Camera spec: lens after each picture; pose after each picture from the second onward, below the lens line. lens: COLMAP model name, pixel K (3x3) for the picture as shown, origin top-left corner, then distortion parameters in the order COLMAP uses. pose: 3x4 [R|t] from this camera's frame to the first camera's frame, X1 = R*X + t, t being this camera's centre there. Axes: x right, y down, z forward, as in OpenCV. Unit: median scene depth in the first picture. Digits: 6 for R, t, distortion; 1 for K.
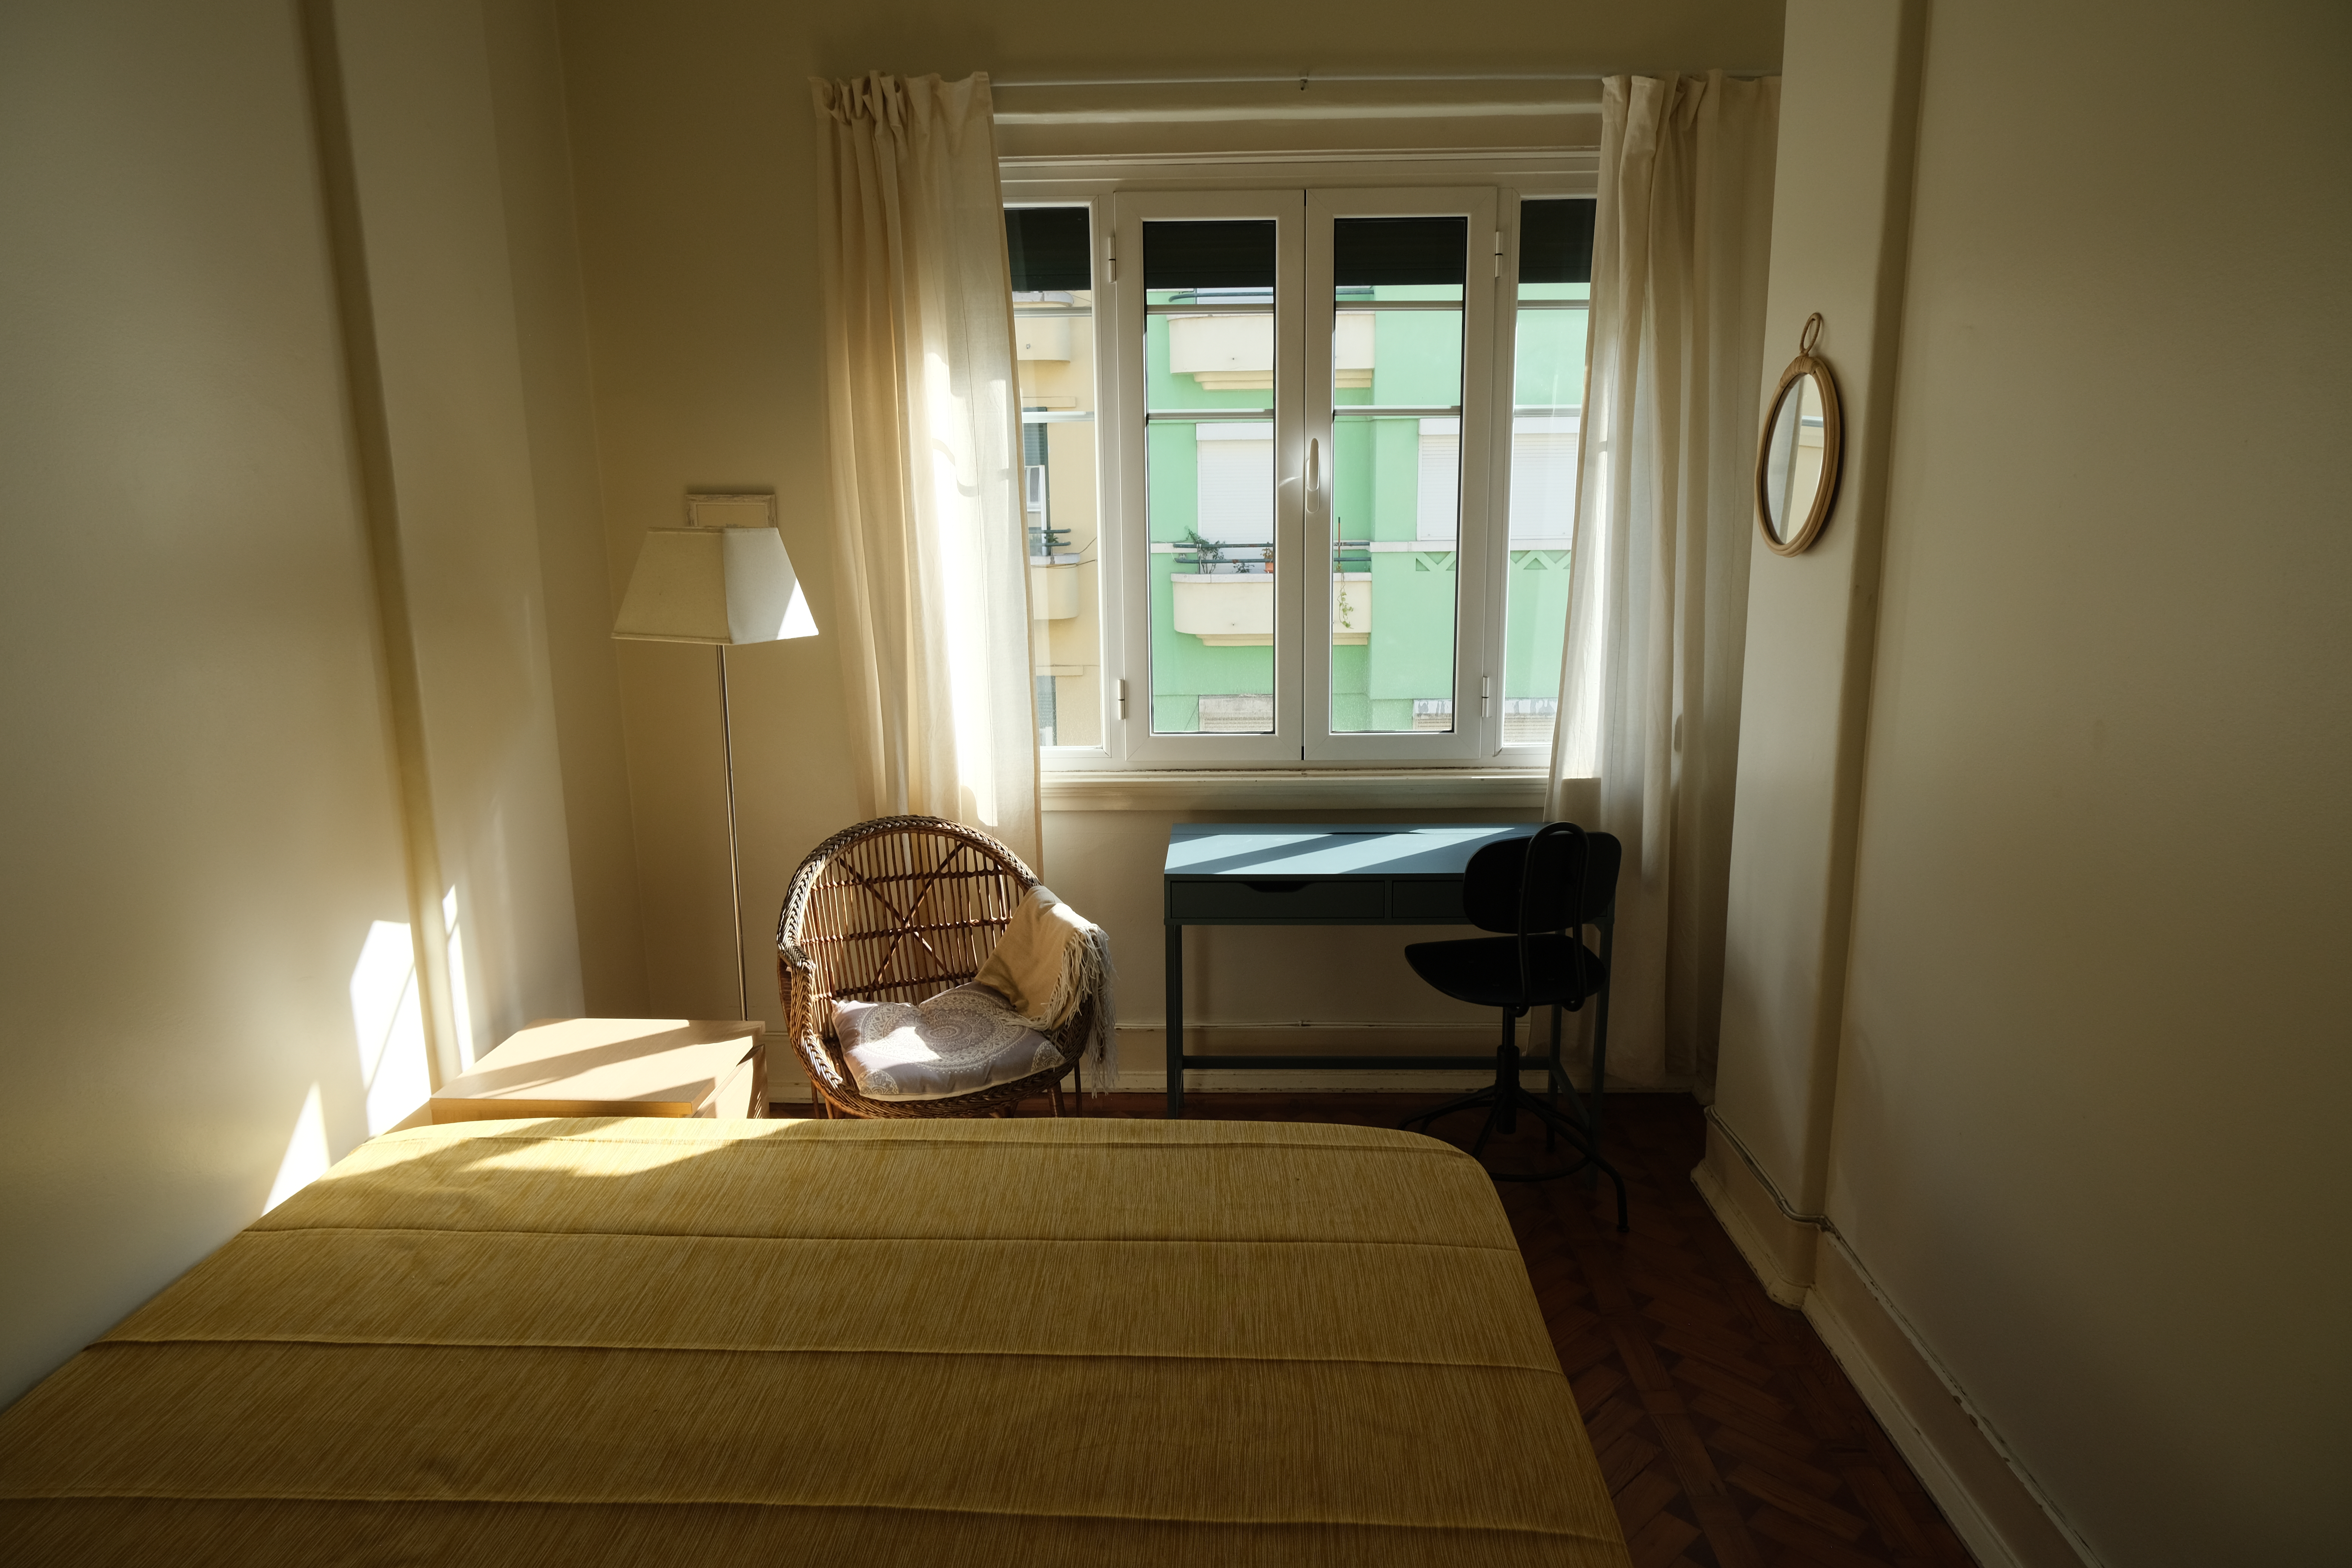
lens RADIAL K [[1469.1, 0, 1176.0], [0, 1469.1, 784.0], [0, 0, 1]] dist [-0.008146, 0.004280]
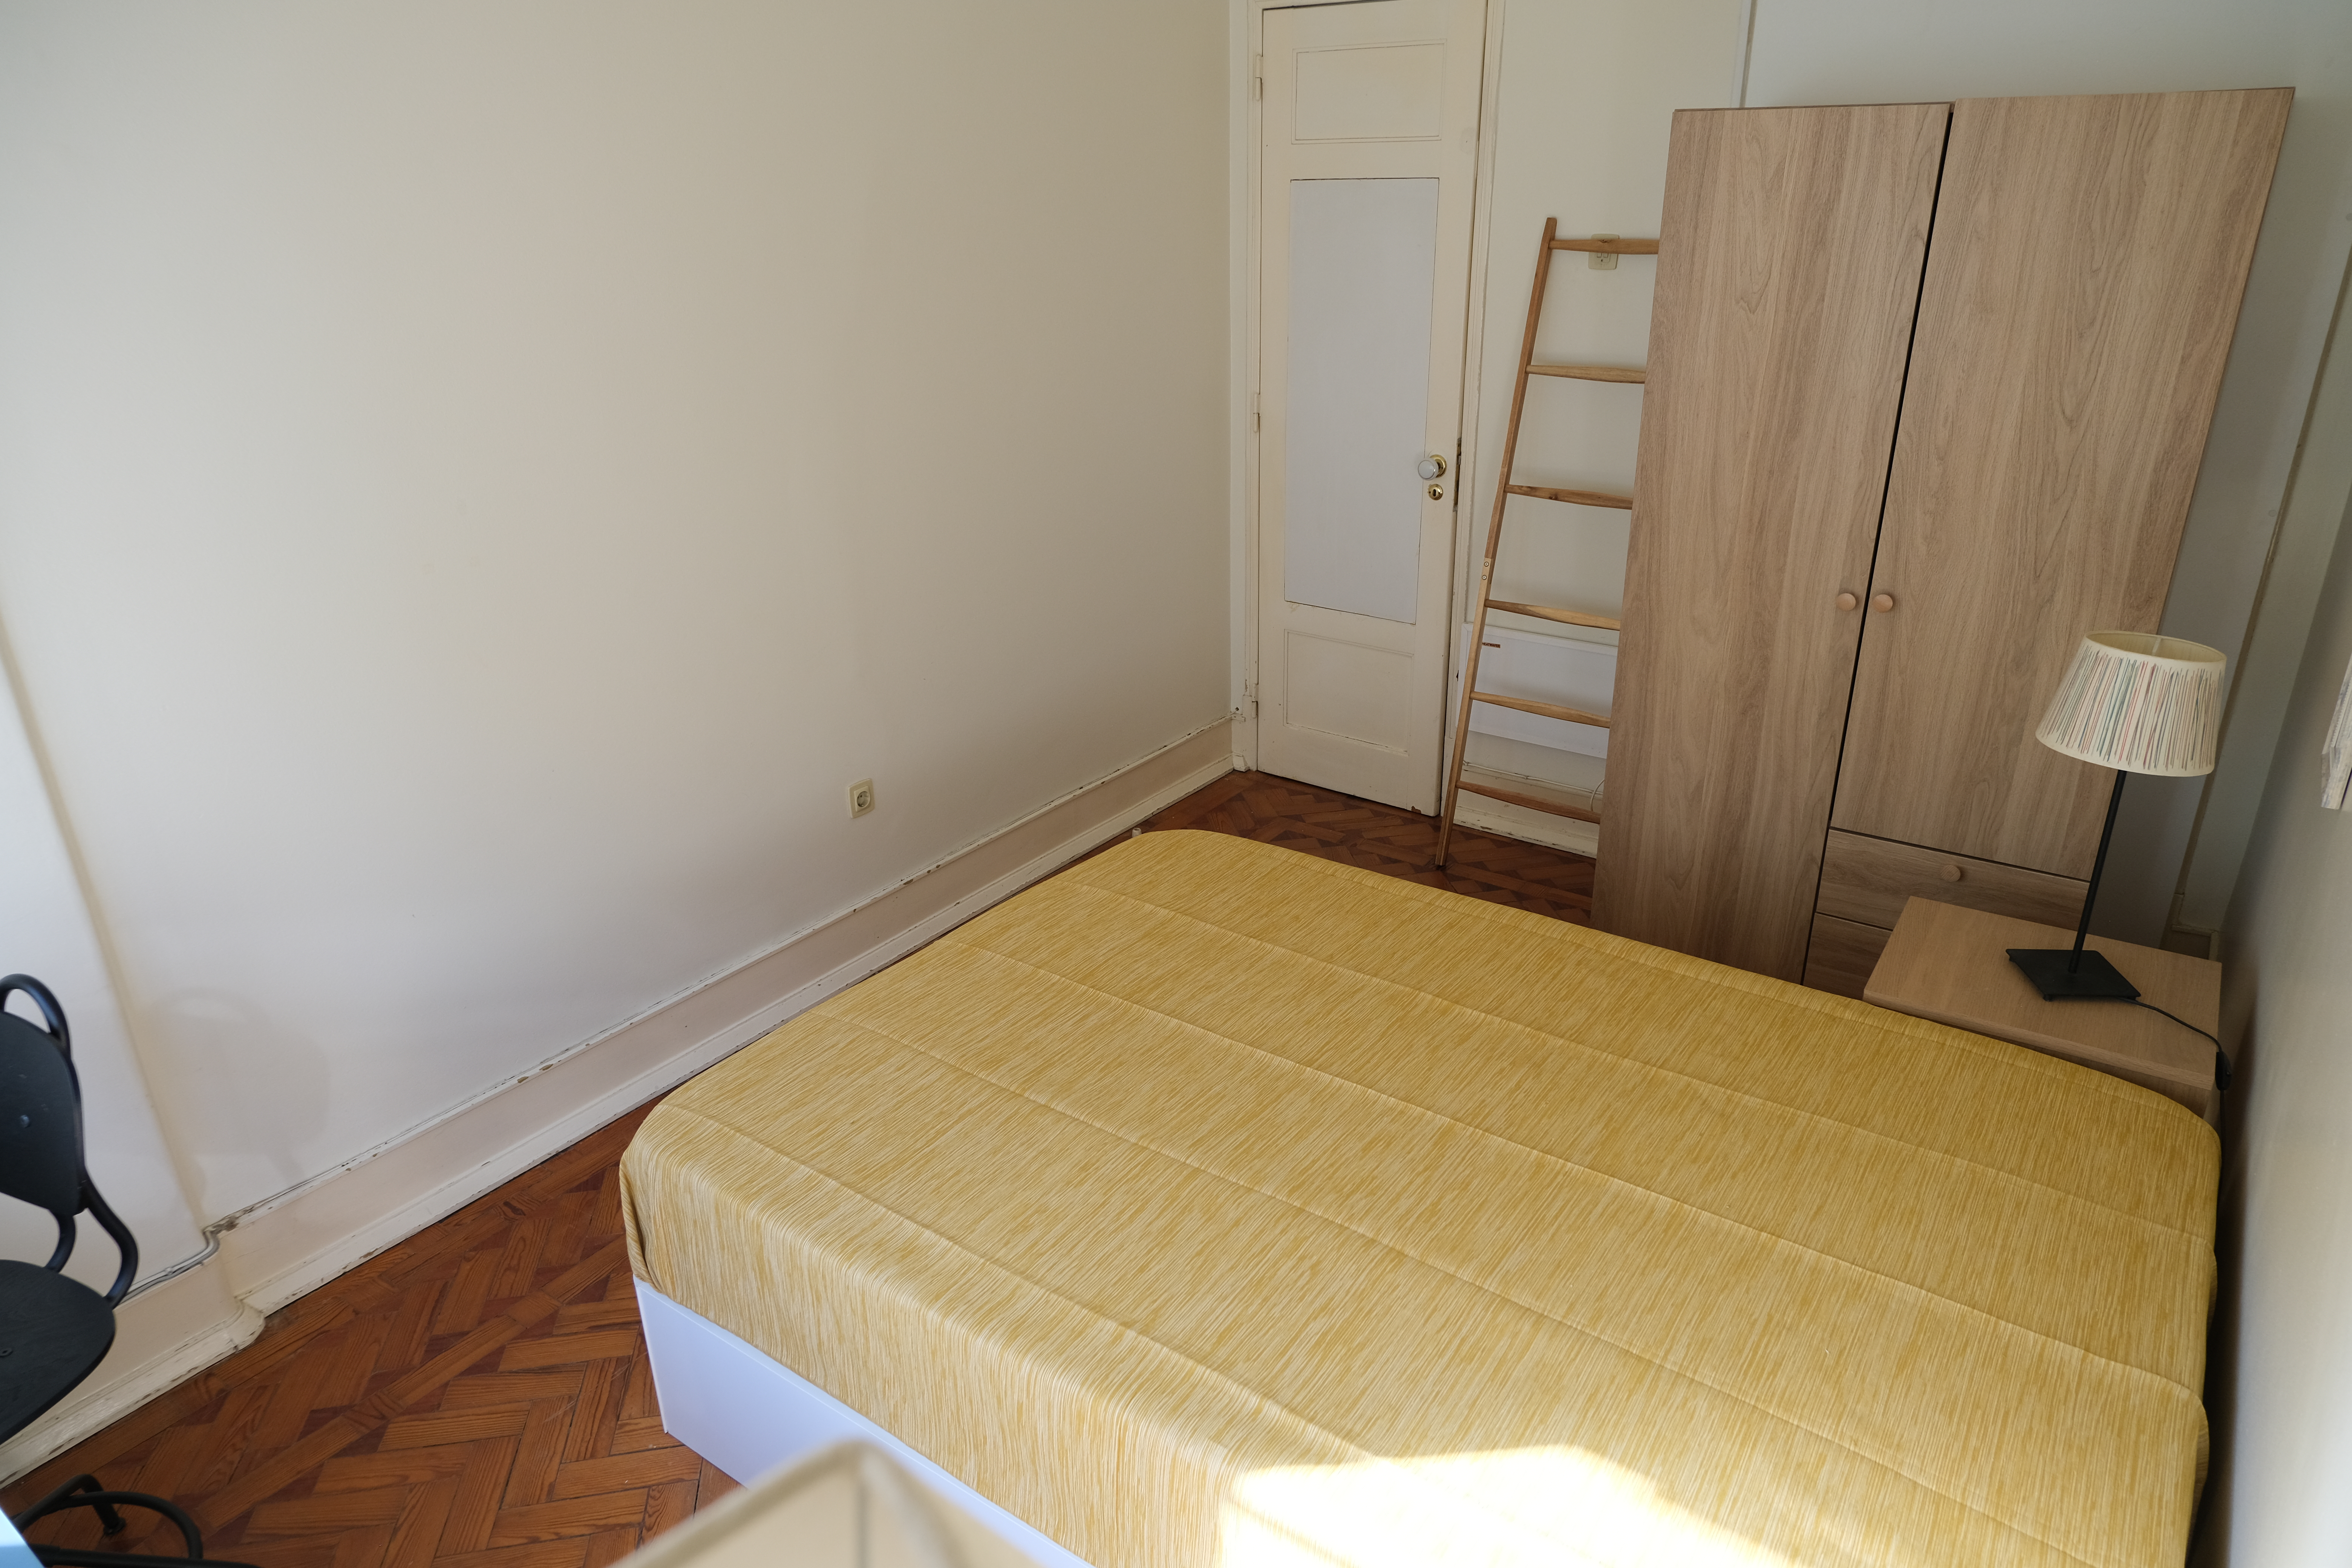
lens RADIAL K [[1465.5, 0, 1176.0], [0, 1465.5, 784.0], [0, 0, 1]] dist [-0.018585, 0.002915]
pose [[-0.829945, -0.190101, 0.524455, -0.350460], [0.140245, 0.838845, 0.525995, -0.239106], [-0.539928, 0.510099, -0.669535, 0.944203]]
